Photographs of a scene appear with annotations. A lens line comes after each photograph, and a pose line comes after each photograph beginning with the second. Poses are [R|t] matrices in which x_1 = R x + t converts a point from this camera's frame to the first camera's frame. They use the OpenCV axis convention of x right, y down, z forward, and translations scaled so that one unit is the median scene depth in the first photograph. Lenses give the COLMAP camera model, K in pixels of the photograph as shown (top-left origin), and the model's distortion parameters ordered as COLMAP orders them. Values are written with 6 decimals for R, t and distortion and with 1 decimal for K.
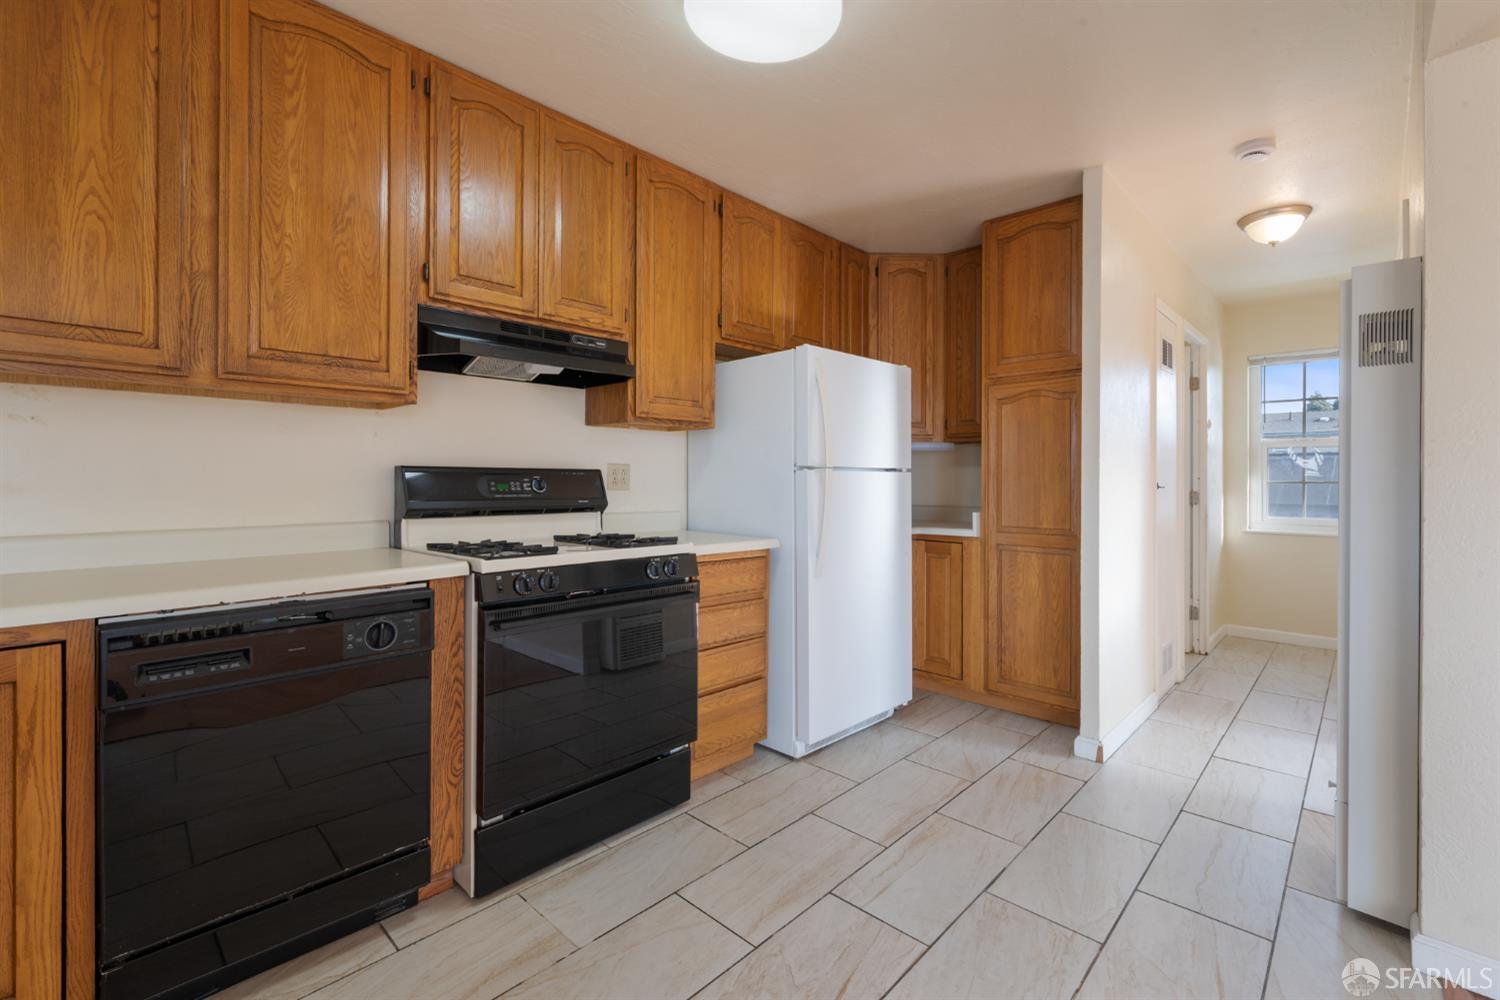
lens RADIAL K [[655.7, 0, 755.6], [0, 655.7, 480.2], [0, 0, 1]] dist [-0.001186, 0.000063]
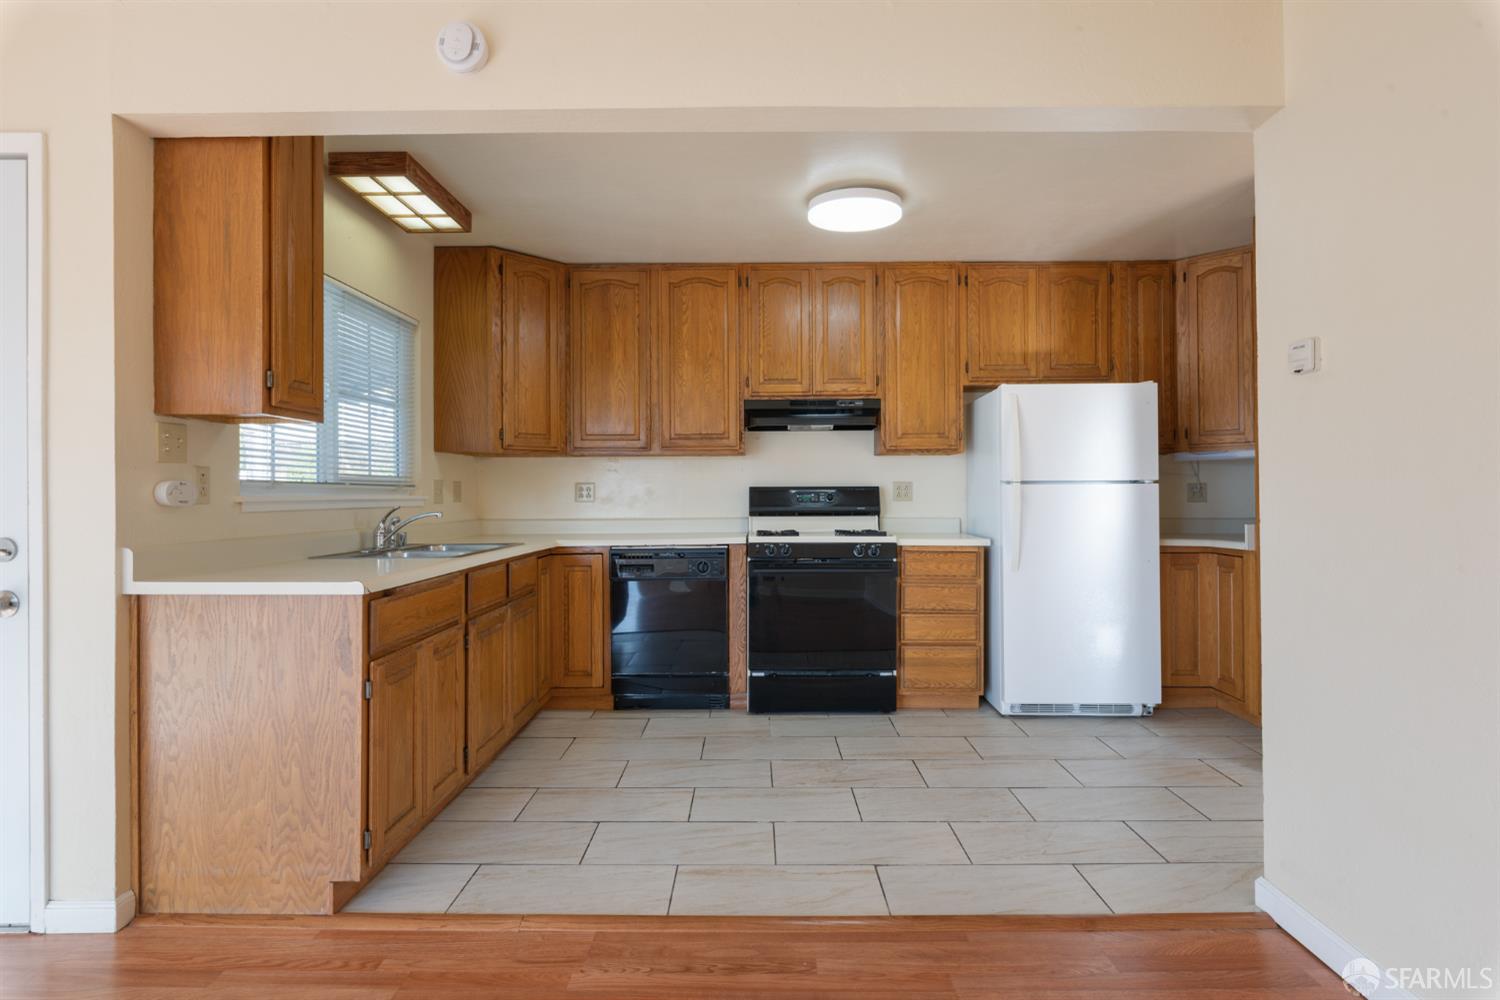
lens RADIAL K [[771.7, 0, 750.6], [0, 771.7, 491.2], [0, 0, 1]] dist [-0.001348, -0.000333]
pose [[0.678585, -0.010964, -0.734440, 0.867629], [0.007518, 0.999940, -0.007981, 0.005940], [0.734483, -0.000106, 0.678627, -0.371673]]
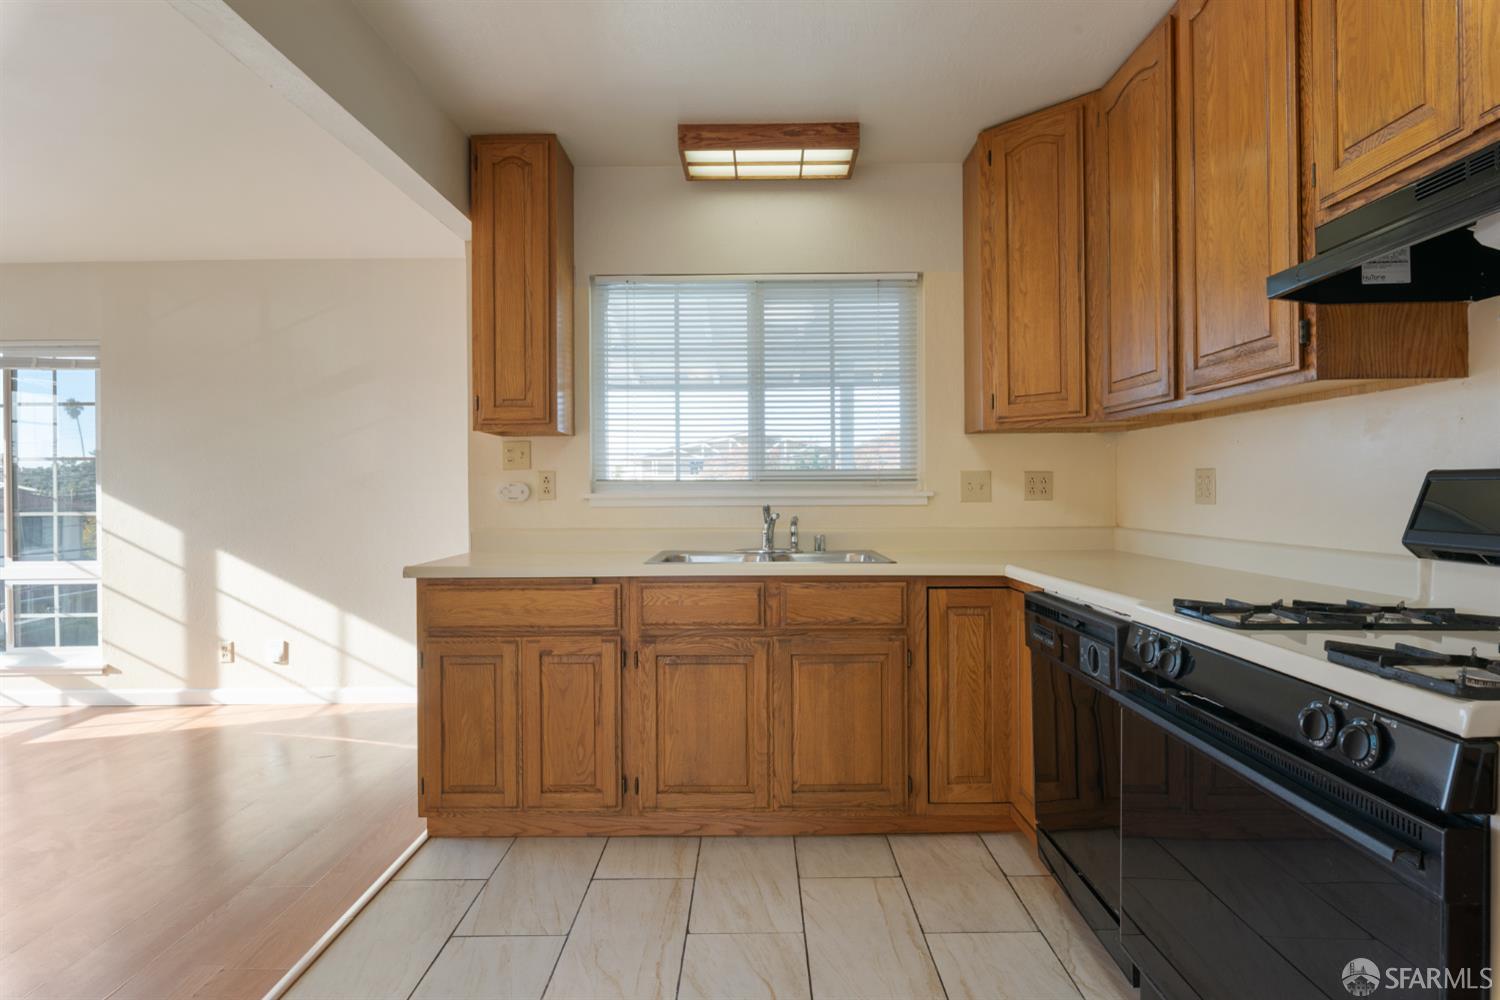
lens RADIAL K [[813.6, 0, 753.9], [0, 813.6, 494.2], [0, 0, 1]] dist [0.001348, 0.000500]
pose [[-0.732115, 0.002779, -0.681175, 0.364099], [0.002763, 0.999996, 0.001110, -0.001938], [0.681175, -0.001070, -0.732120, 0.956619]]
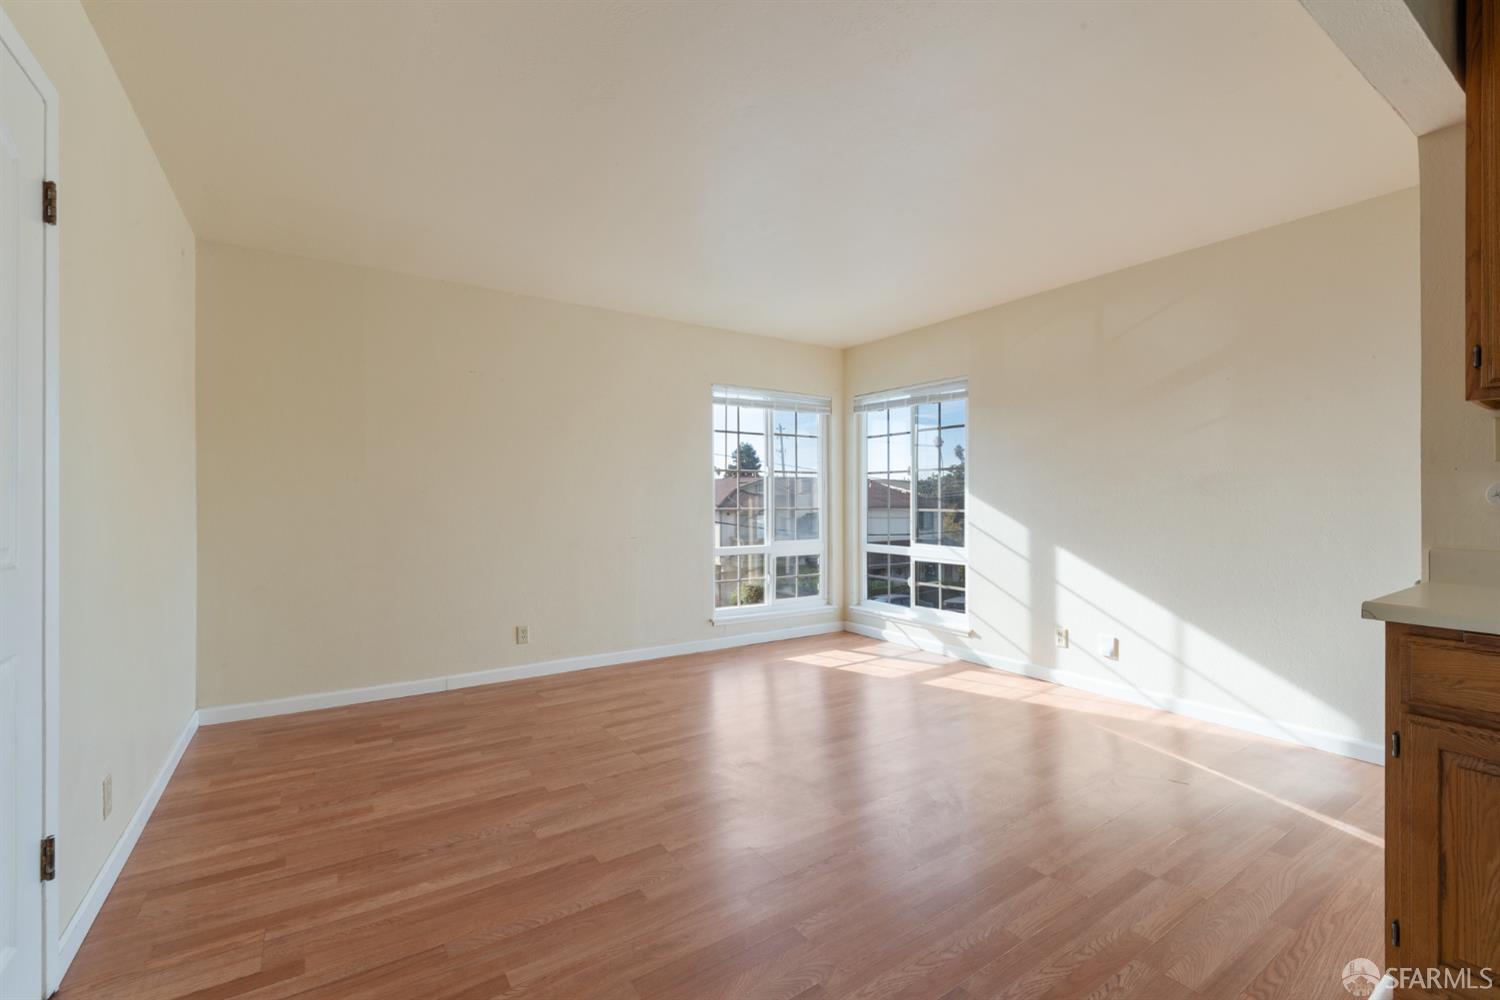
lens RADIAL K [[646.5, 0, 752.0], [0, 646.5, 494.4], [0, 0, 1]] dist [-0.000497, -0.000143]
pose [[-0.974543, -0.002796, 0.224183, 0.379410], [-0.003316, 0.999993, -0.001942, -0.001662], [-0.224176, -0.002636, -0.974545, 0.595124]]
